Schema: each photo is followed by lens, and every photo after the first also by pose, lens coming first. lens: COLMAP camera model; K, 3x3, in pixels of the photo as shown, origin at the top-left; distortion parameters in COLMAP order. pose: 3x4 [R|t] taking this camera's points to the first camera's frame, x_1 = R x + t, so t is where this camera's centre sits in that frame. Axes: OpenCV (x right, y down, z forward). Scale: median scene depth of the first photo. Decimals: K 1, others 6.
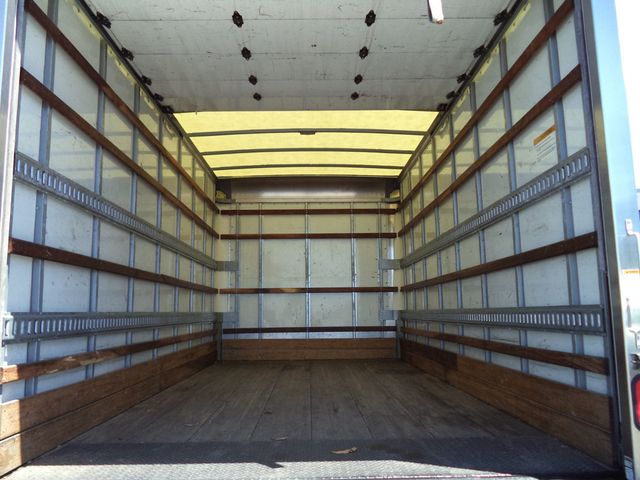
lens RADIAL K [[518.9, 0, 333.1], [0, 518.9, 237.4], [0, 0, 1]] dist [-0.003484, -0.037838]
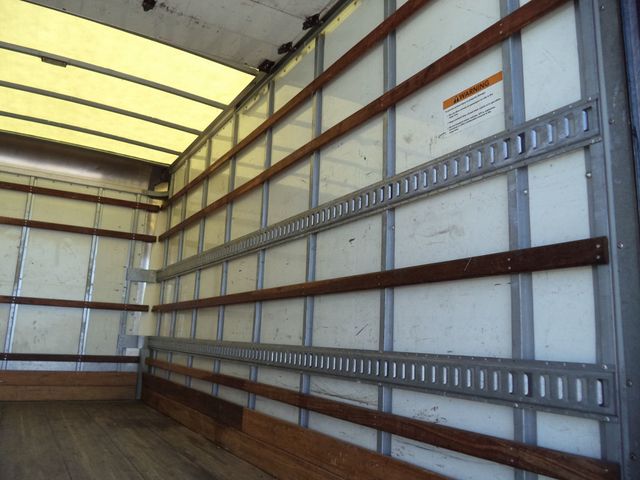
lens RADIAL K [[515.7, 0, 328.9], [0, 515.7, 238.9], [0, 0, 1]] dist [-0.010935, -0.009135]
pose [[0.875636, 0.139522, 0.462380, -0.011176], [-0.118905, 0.990174, -0.073604, 0.025707], [-0.468106, 0.009471, 0.883622, 0.232877]]
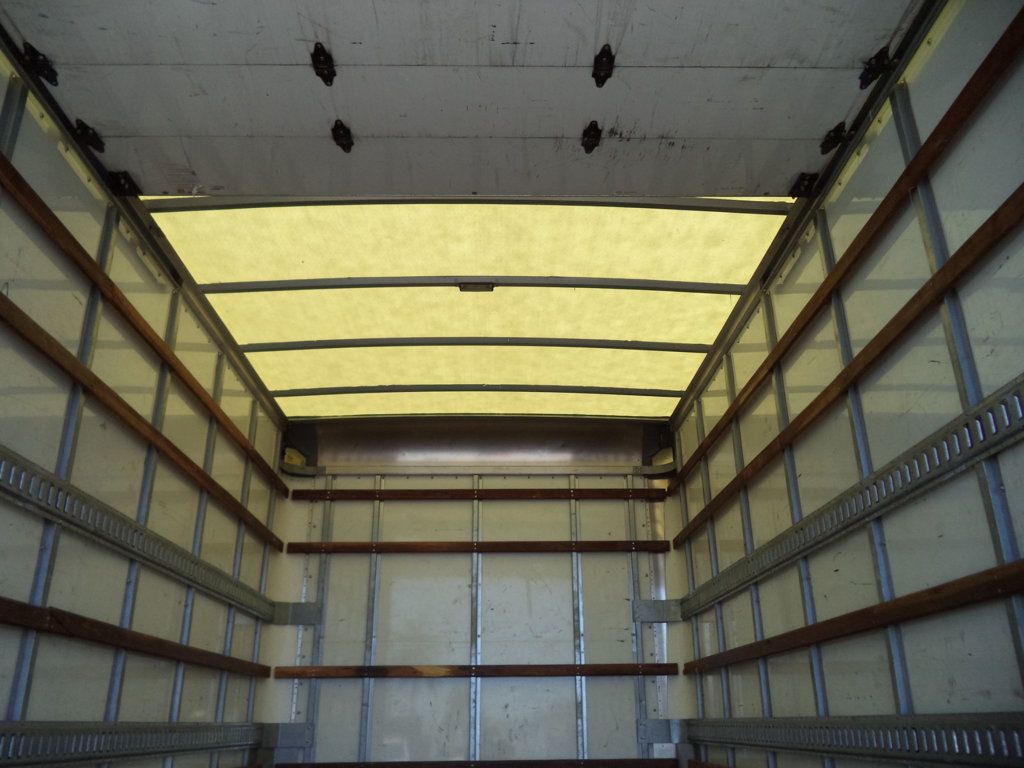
lens RADIAL K [[830.2, 0, 533.0], [0, 830.2, 379.8], [0, 0, 1]] dist [-0.003484, -0.037838]
pose [[0.999993, 0.002577, 0.002684, -0.002294], [-0.001838, 0.969354, -0.245659, 0.041535], [-0.003235, 0.245653, 0.969353, 0.302042]]
